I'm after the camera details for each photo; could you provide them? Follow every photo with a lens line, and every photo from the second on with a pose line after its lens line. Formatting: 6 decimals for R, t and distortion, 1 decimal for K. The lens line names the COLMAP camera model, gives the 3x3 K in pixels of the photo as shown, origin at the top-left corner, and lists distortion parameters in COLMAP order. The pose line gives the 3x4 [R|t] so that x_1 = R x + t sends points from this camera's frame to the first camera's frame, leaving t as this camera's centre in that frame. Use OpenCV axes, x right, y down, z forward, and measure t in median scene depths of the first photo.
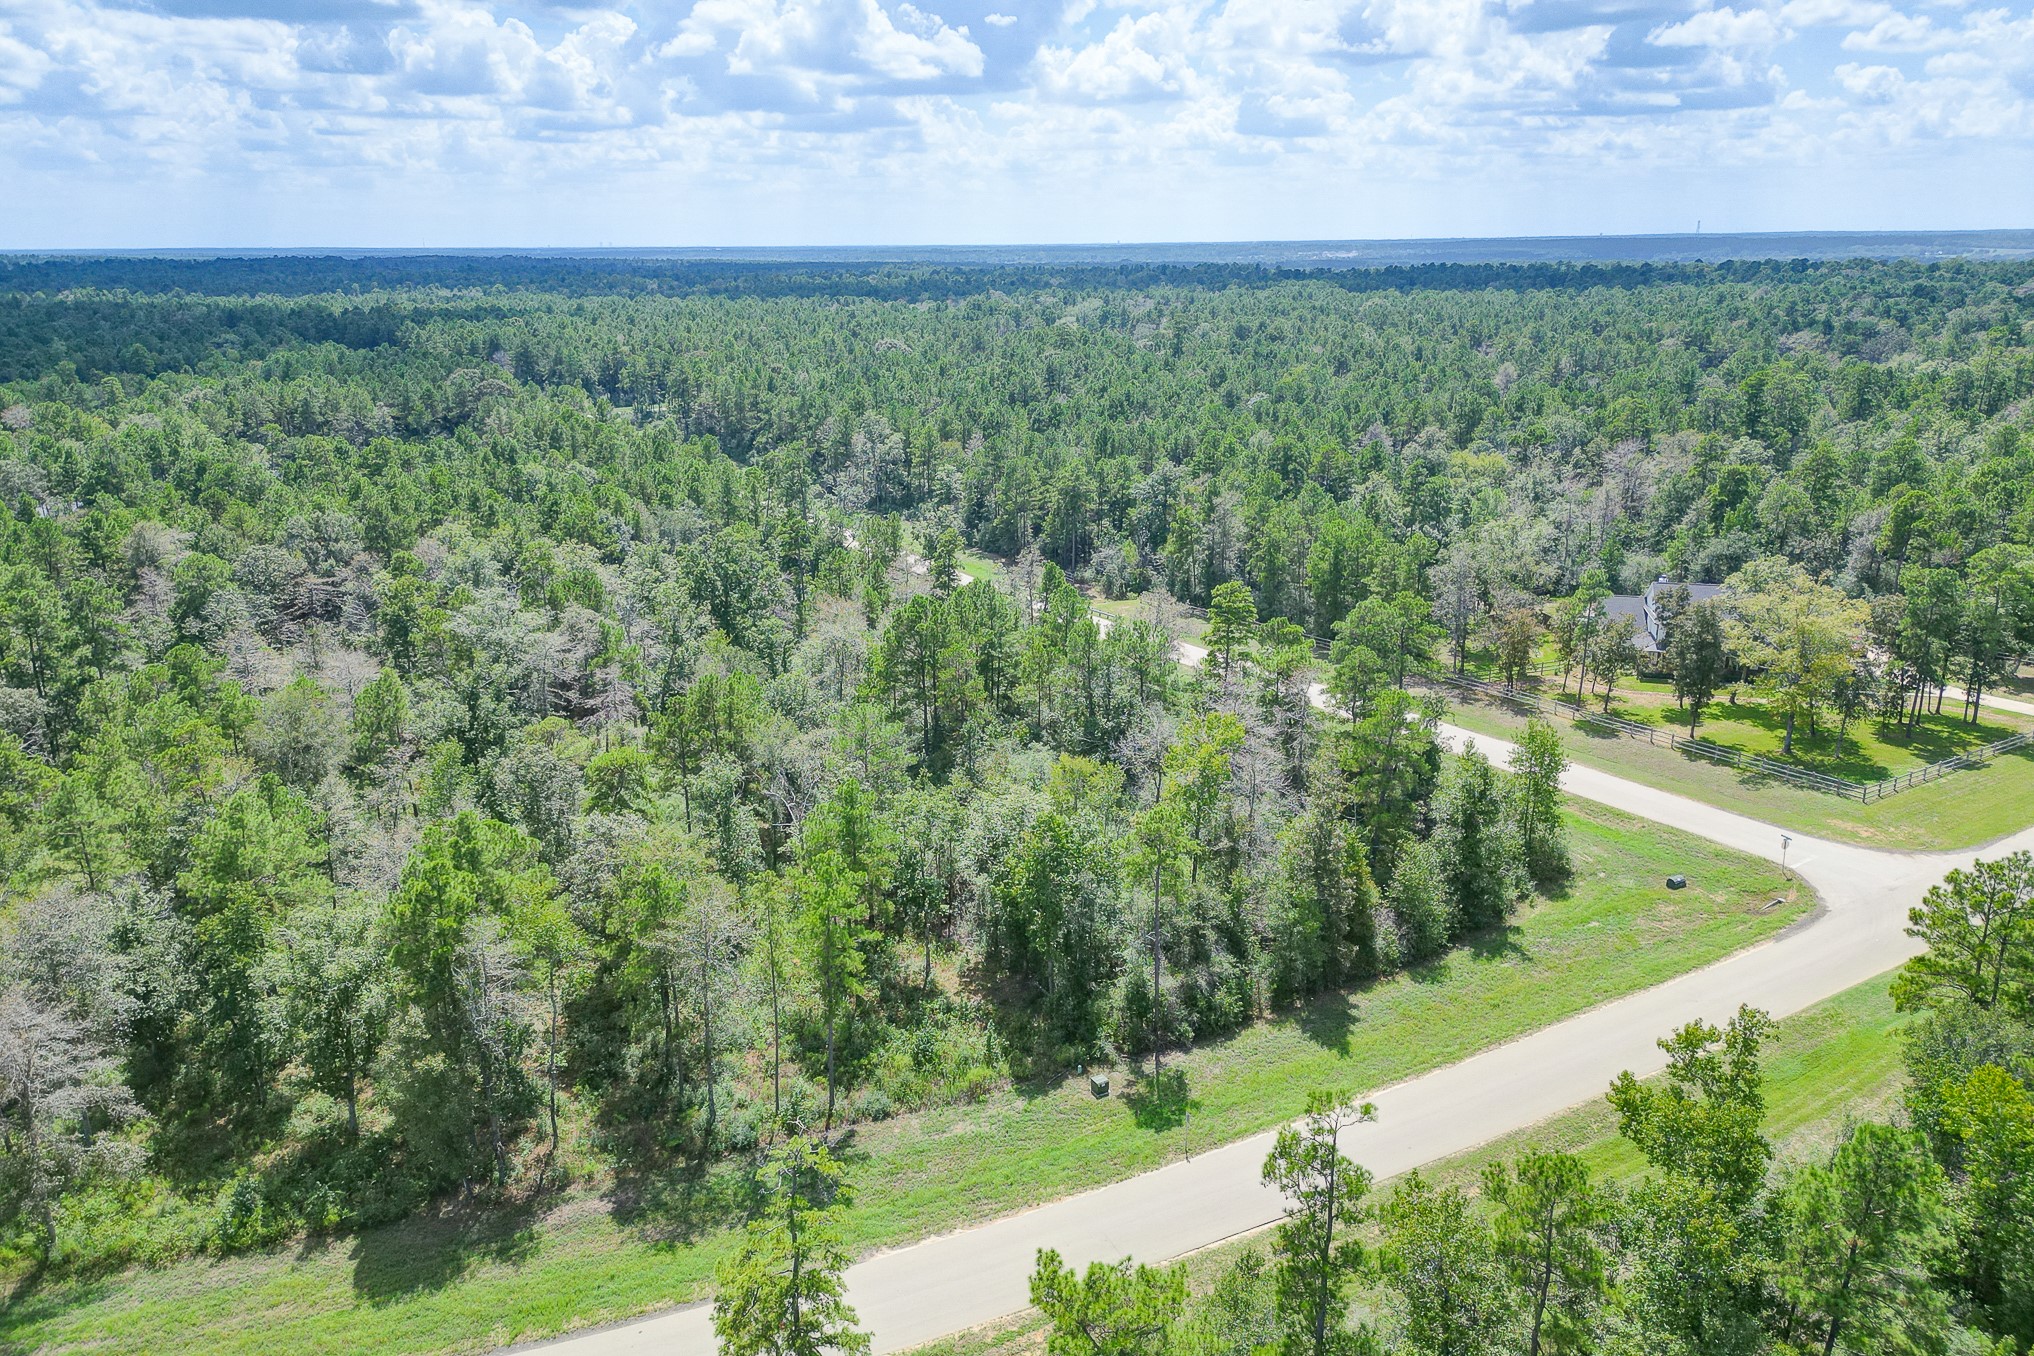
lens RADIAL K [[1439.8, 0, 1008.8], [0, 1439.8, 678.4], [0, 0, 1]] dist [0.064904, -0.061906]
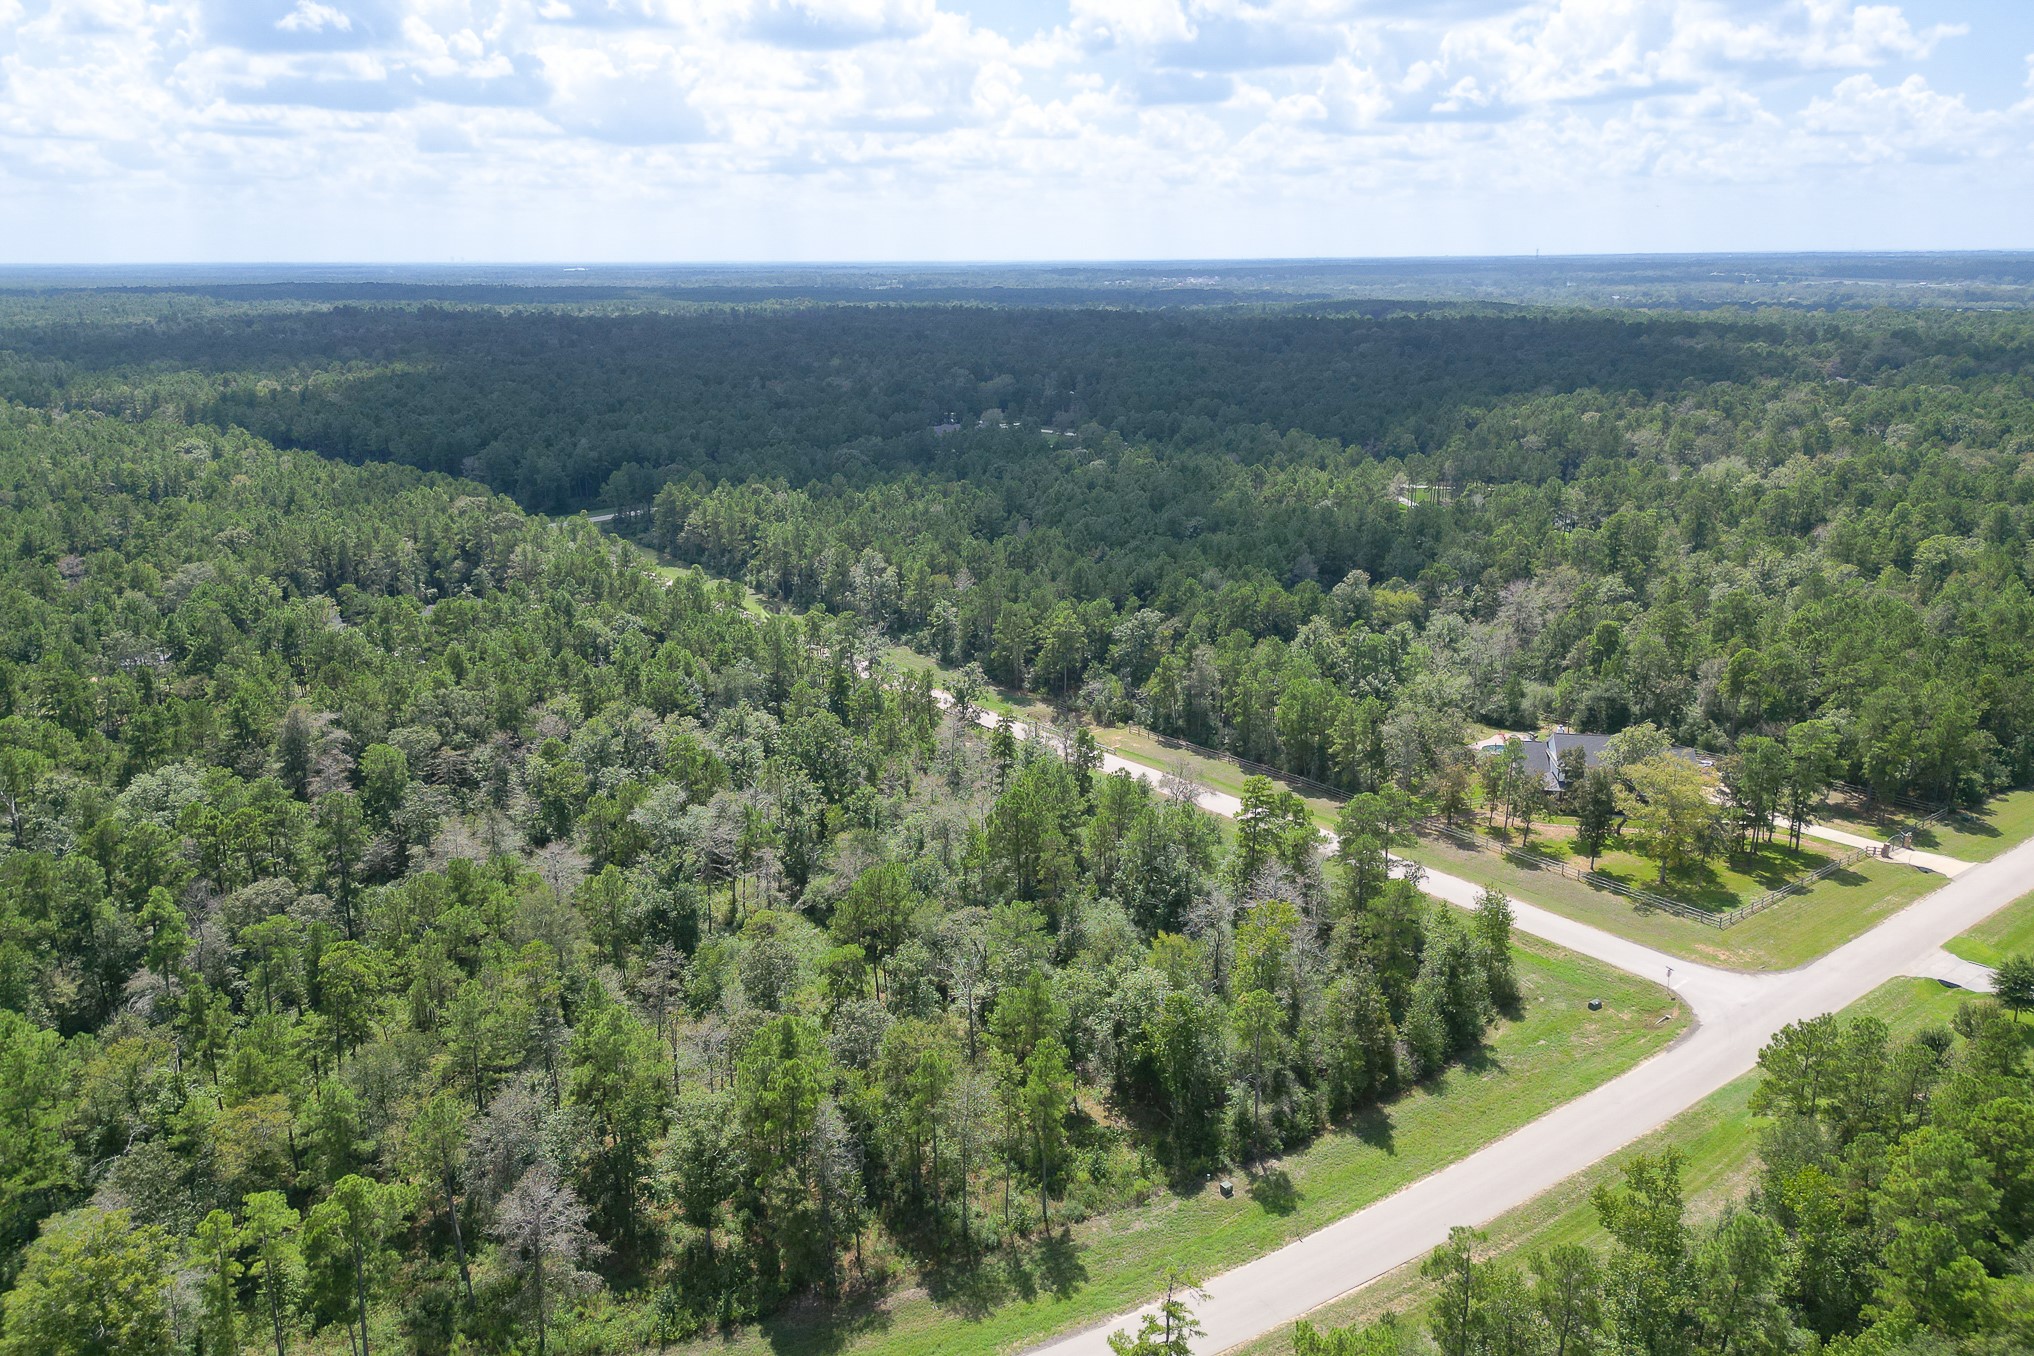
lens RADIAL K [[1439.8, 0, 1010.6], [0, 1439.8, 678.8], [0, 0, 1]] dist [0.063049, -0.056667]
pose [[0.995882, -0.023166, 0.087651, -0.181858], [0.024019, 0.999674, -0.008691, -0.148937], [-0.087421, 0.010760, 0.996113, -0.289079]]
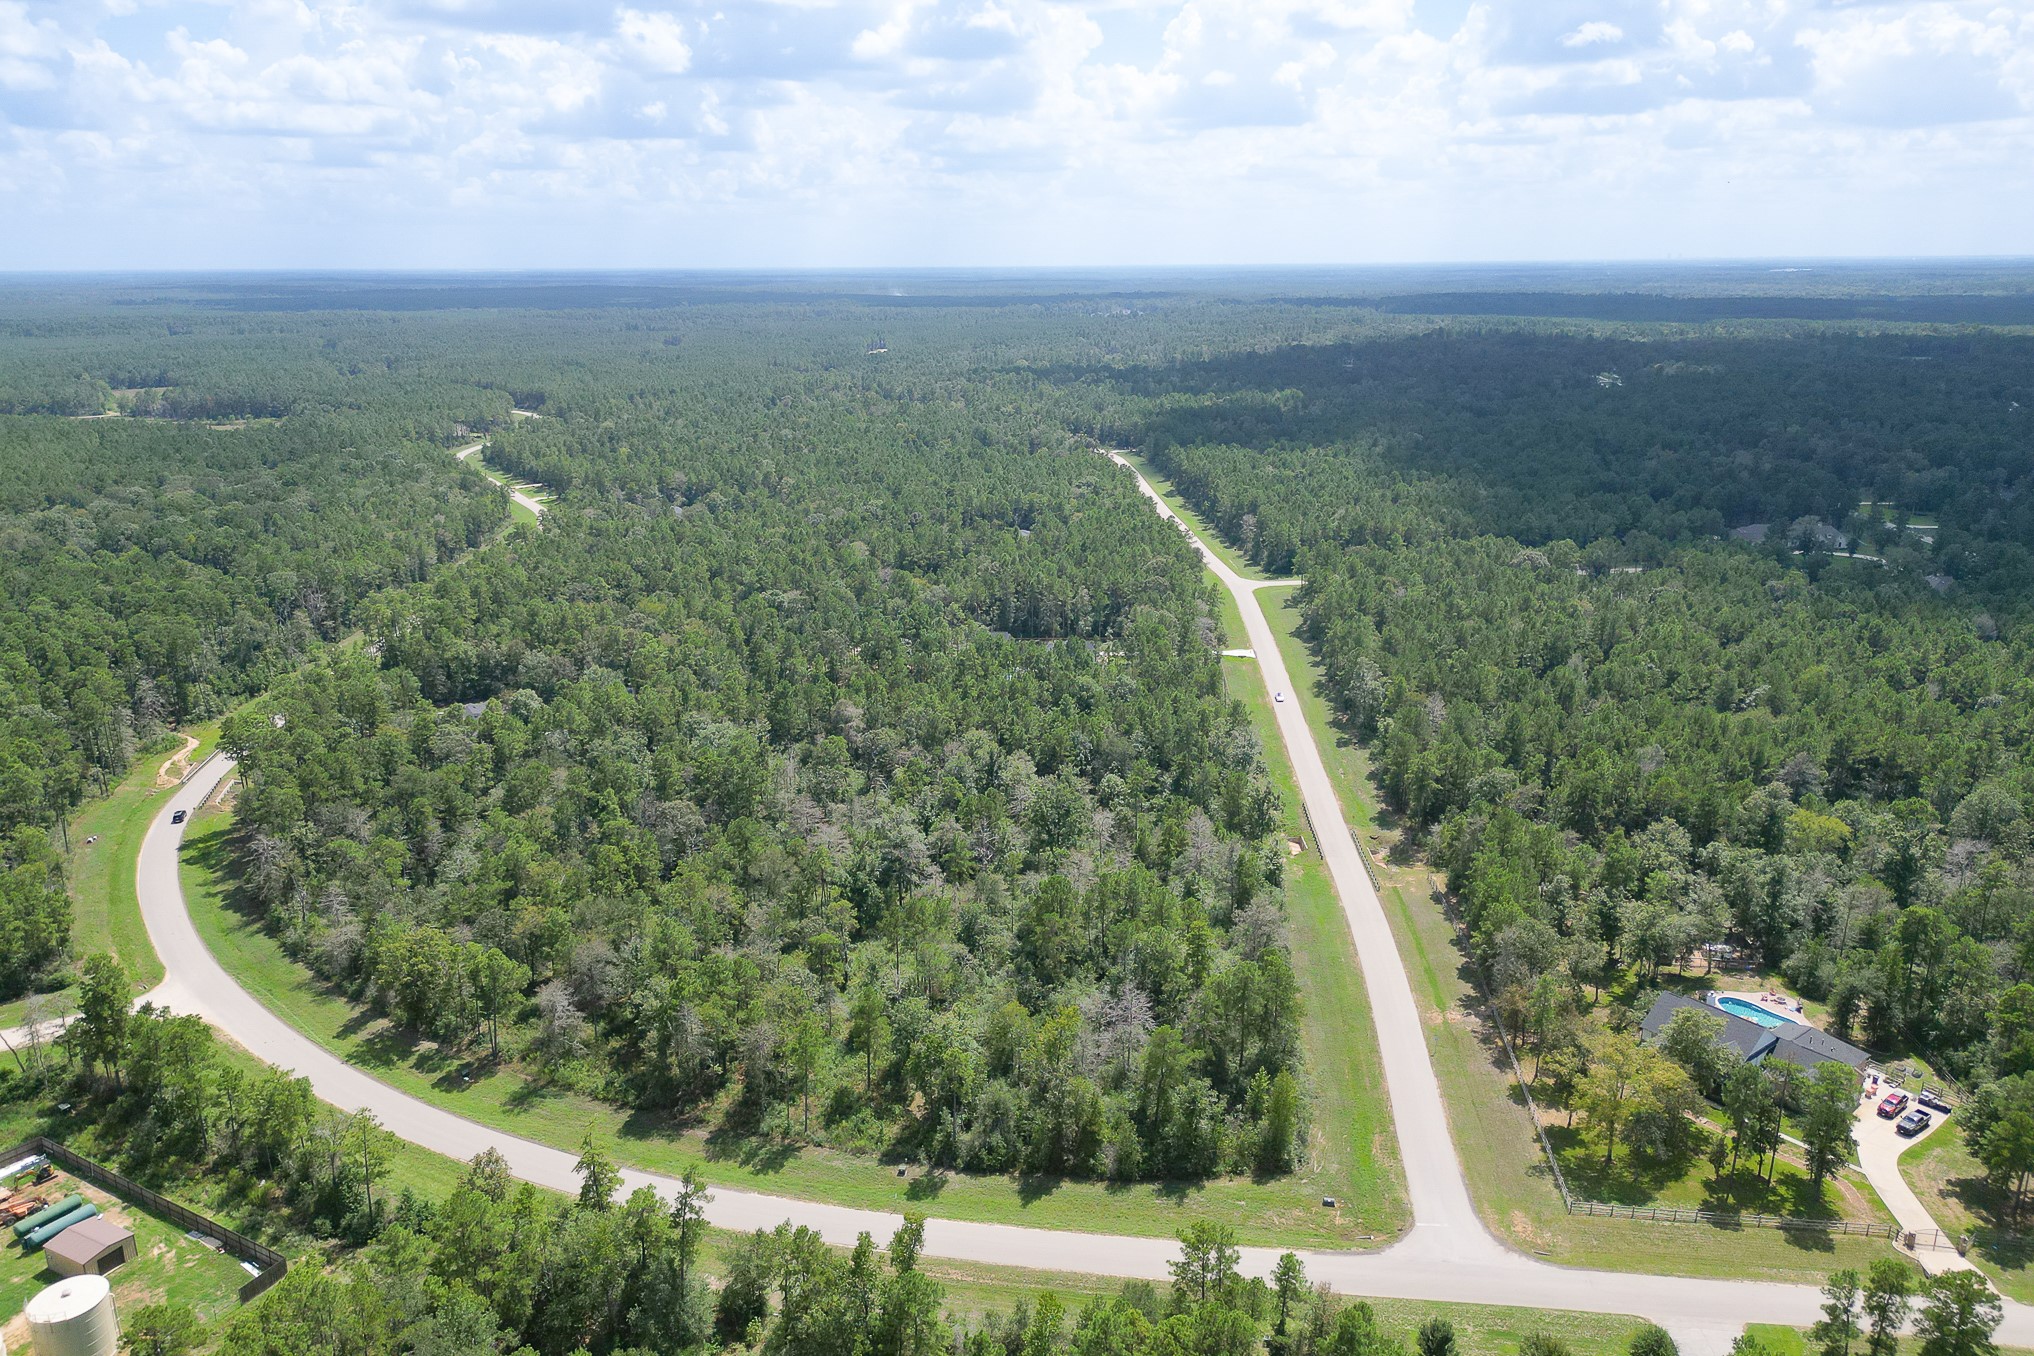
lens RADIAL K [[1439.8, 0, 1010.6], [0, 1439.8, 678.8], [0, 0, 1]] dist [0.063049, -0.056667]
pose [[0.779871, 0.172980, -0.601564, 0.898351], [-0.177960, 0.982670, 0.051859, -0.374607], [0.600109, 0.066611, 0.797140, -0.419074]]
